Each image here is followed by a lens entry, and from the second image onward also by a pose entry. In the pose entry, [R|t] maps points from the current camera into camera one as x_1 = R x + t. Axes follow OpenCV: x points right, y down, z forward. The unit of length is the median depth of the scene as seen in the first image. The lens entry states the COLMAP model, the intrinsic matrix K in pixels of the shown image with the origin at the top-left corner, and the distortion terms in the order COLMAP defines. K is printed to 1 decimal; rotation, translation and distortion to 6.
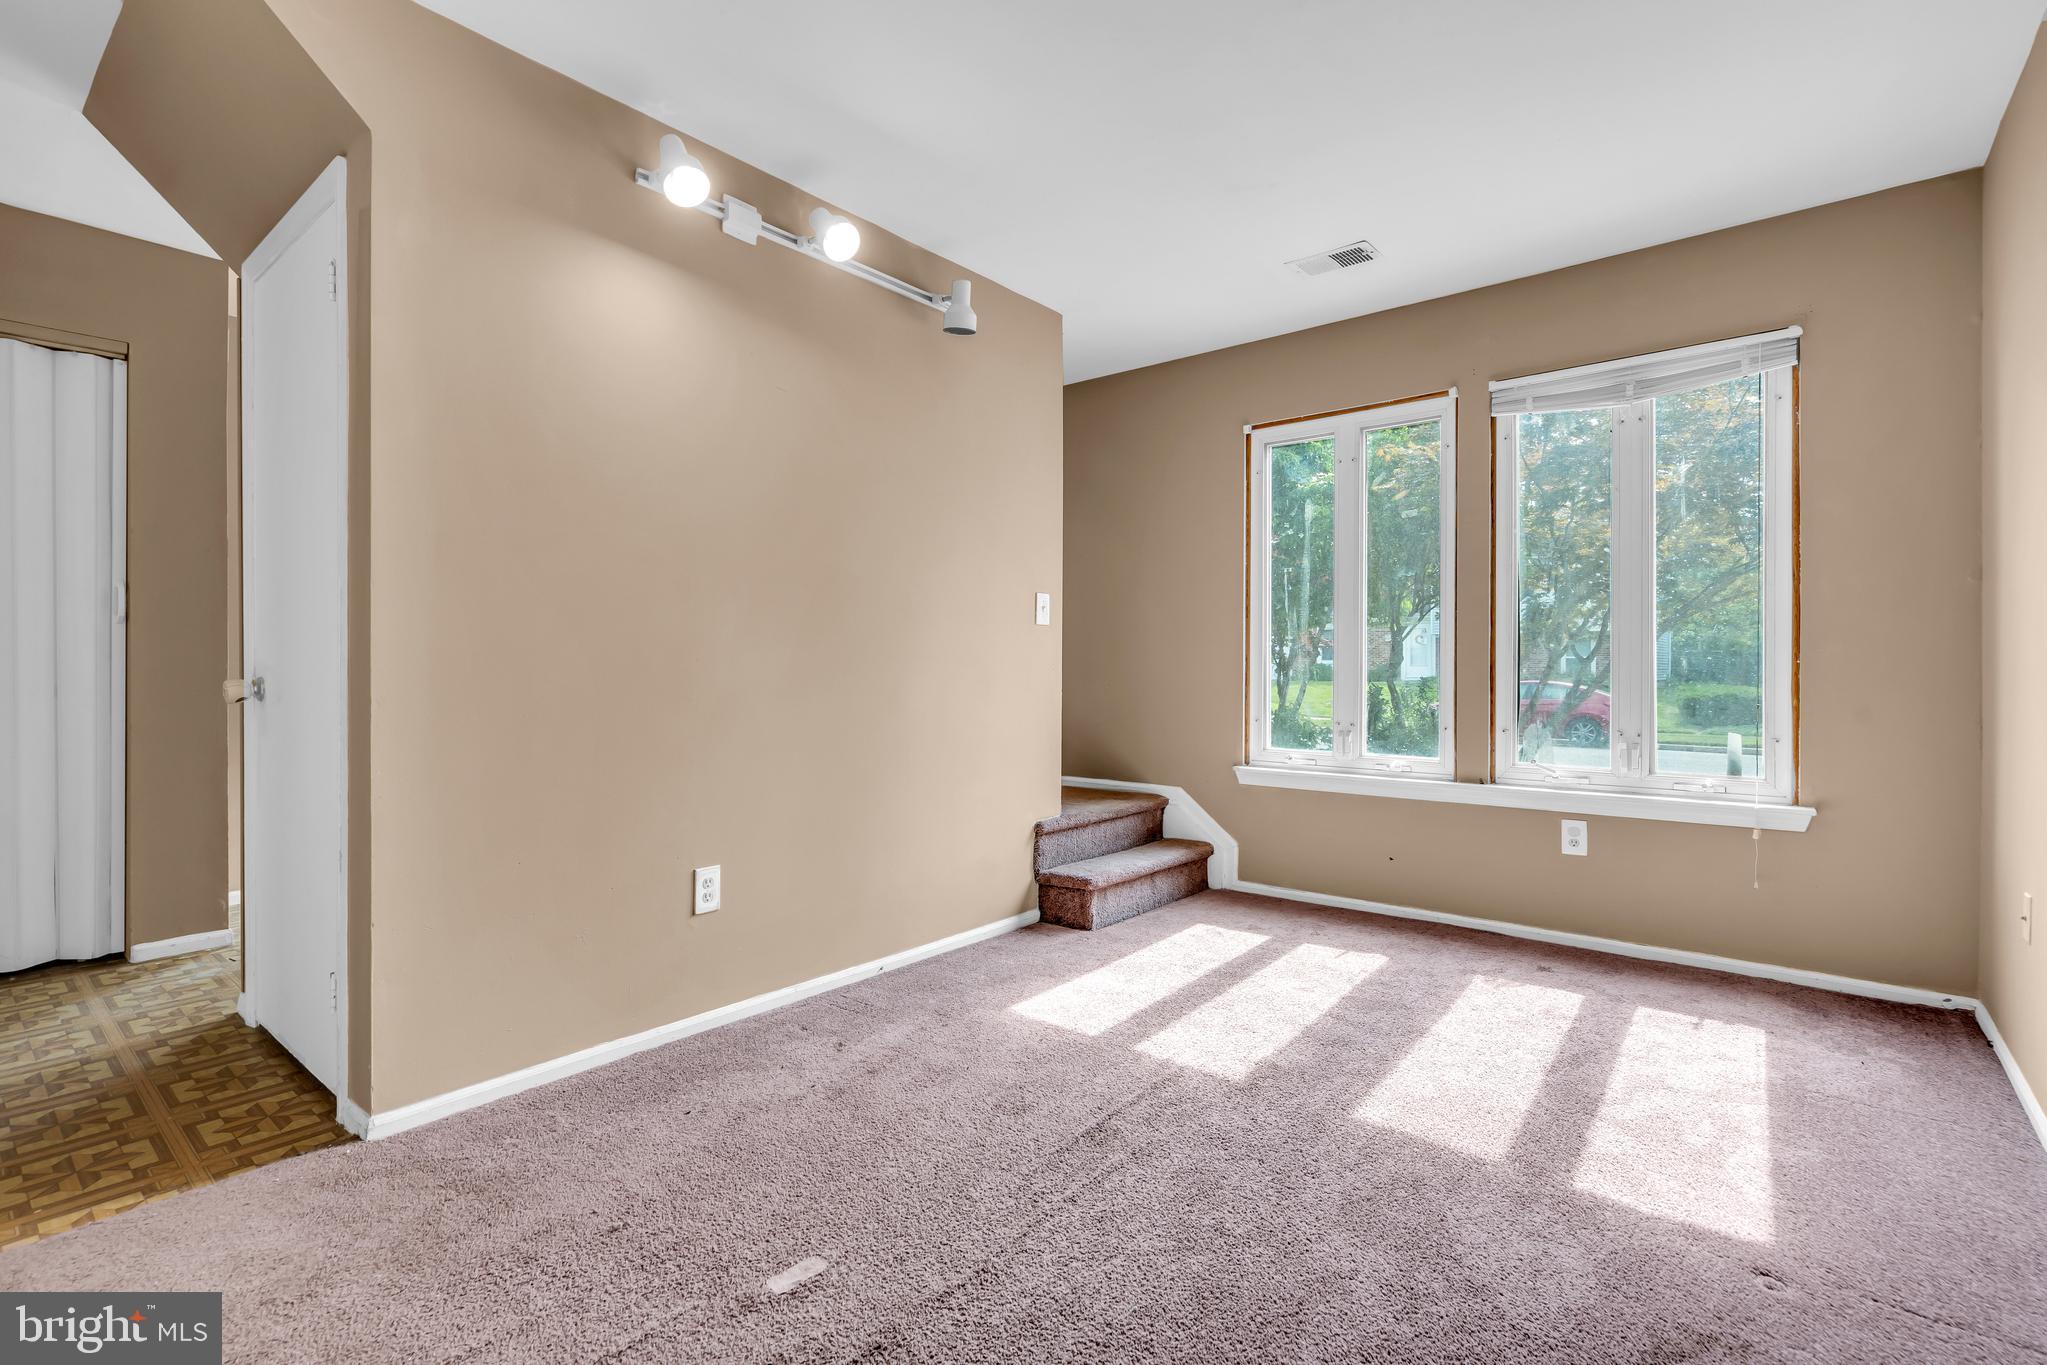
lens RADIAL K [[944.1, 0, 1023.5], [0, 944.1, 682.5], [0, 0, 1]] dist [0.001350, 0.000081]
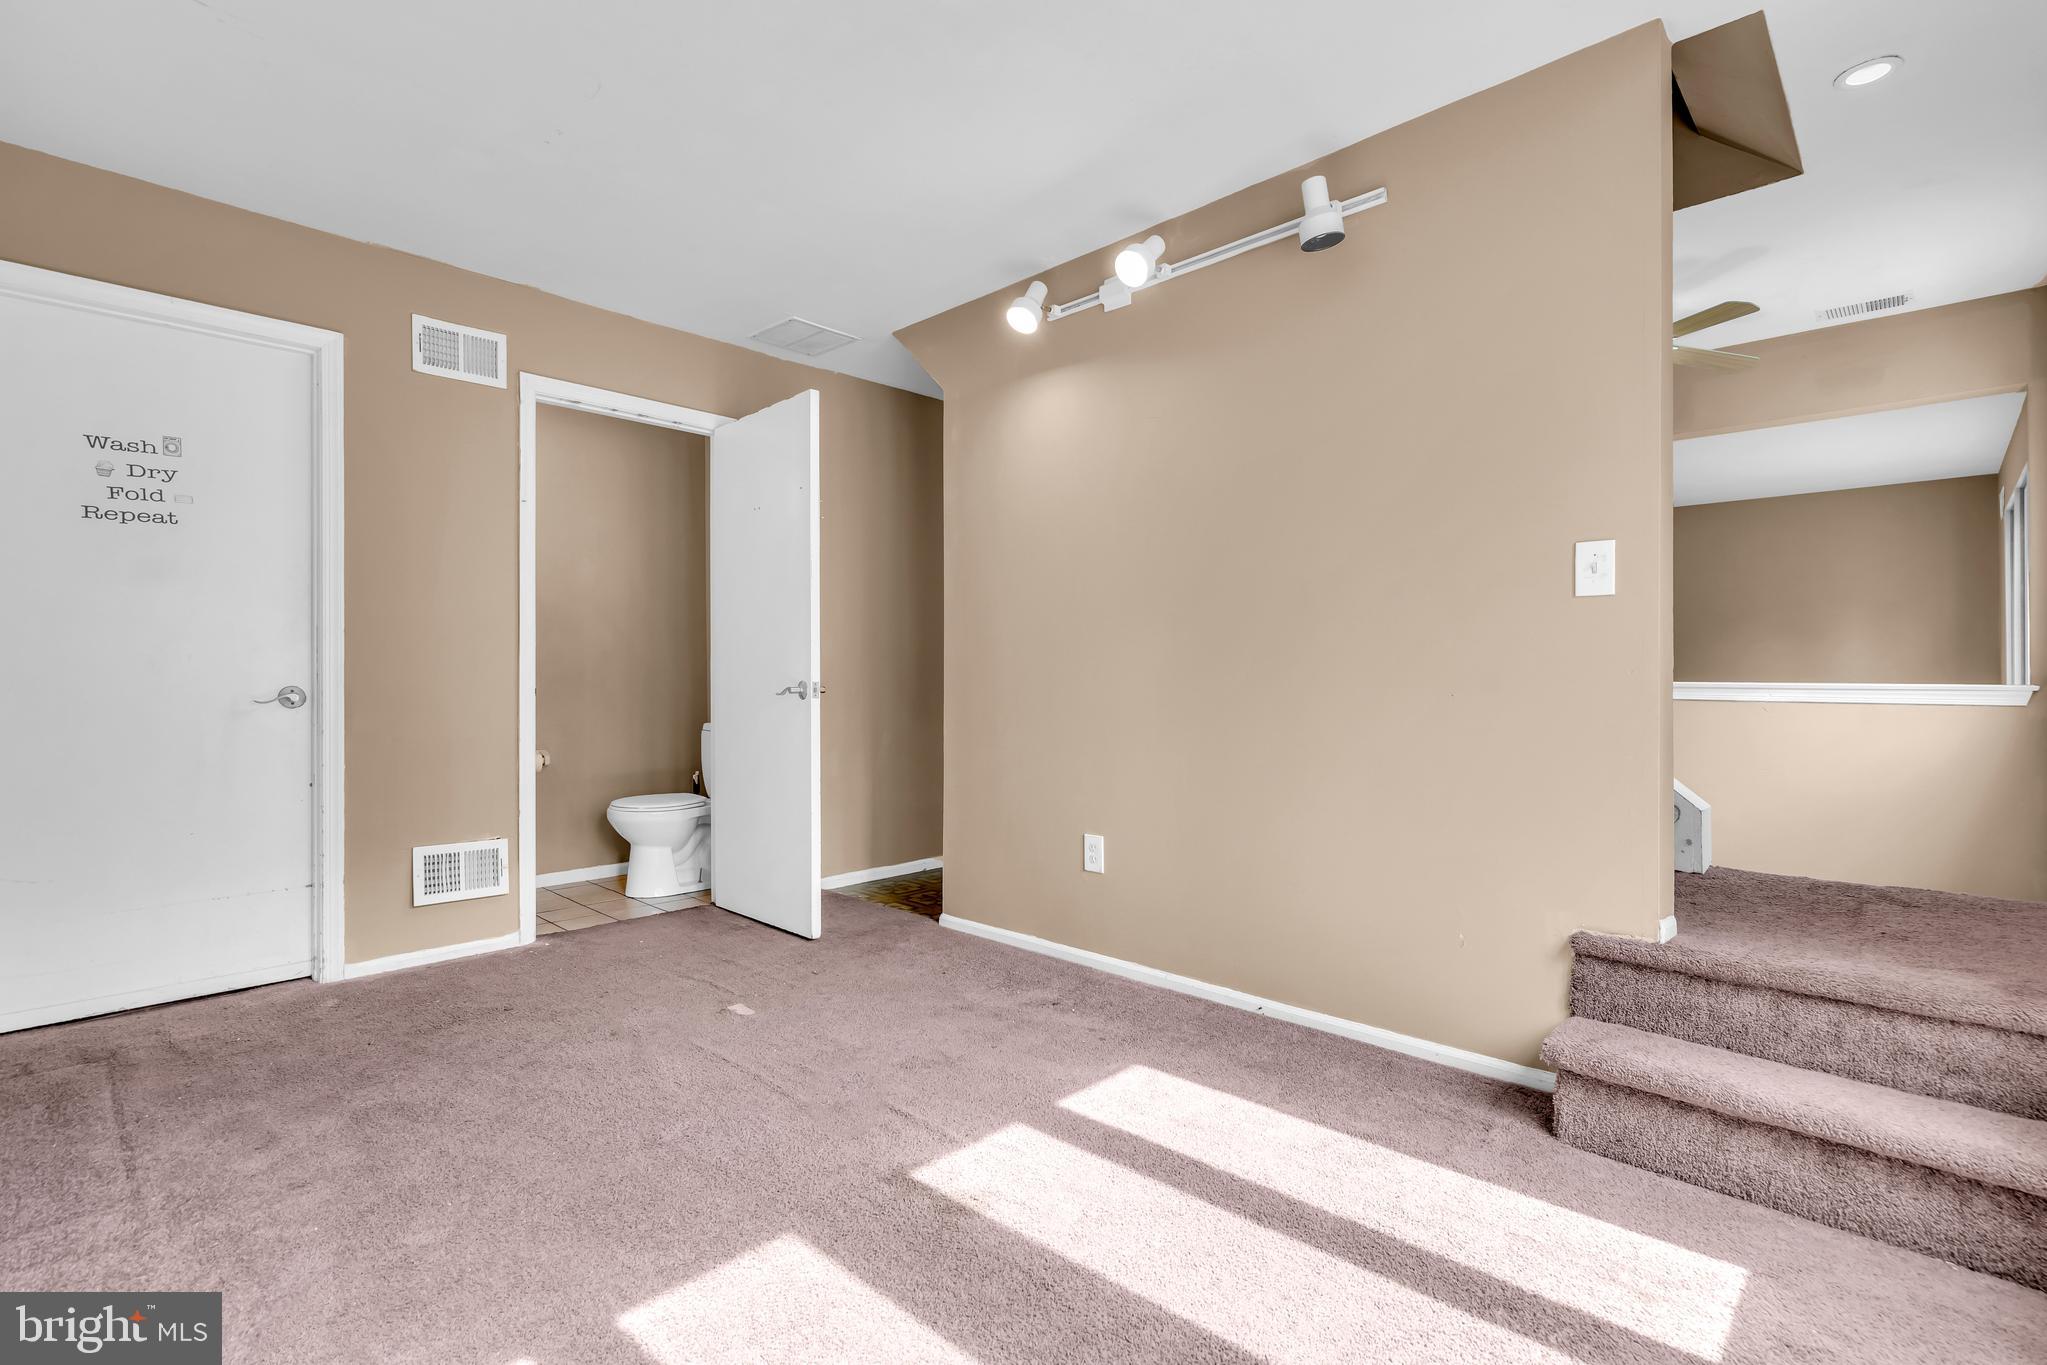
lens RADIAL K [[944.1, 0, 1023.5], [0, 944.1, 682.5], [0, 0, 1]] dist [0.001350, 0.000081]
pose [[-0.067986, 0.004979, -0.997674, 0.852827], [-0.015287, 0.999865, 0.006032, -0.008590], [0.997569, 0.015661, -0.067901, 0.941806]]
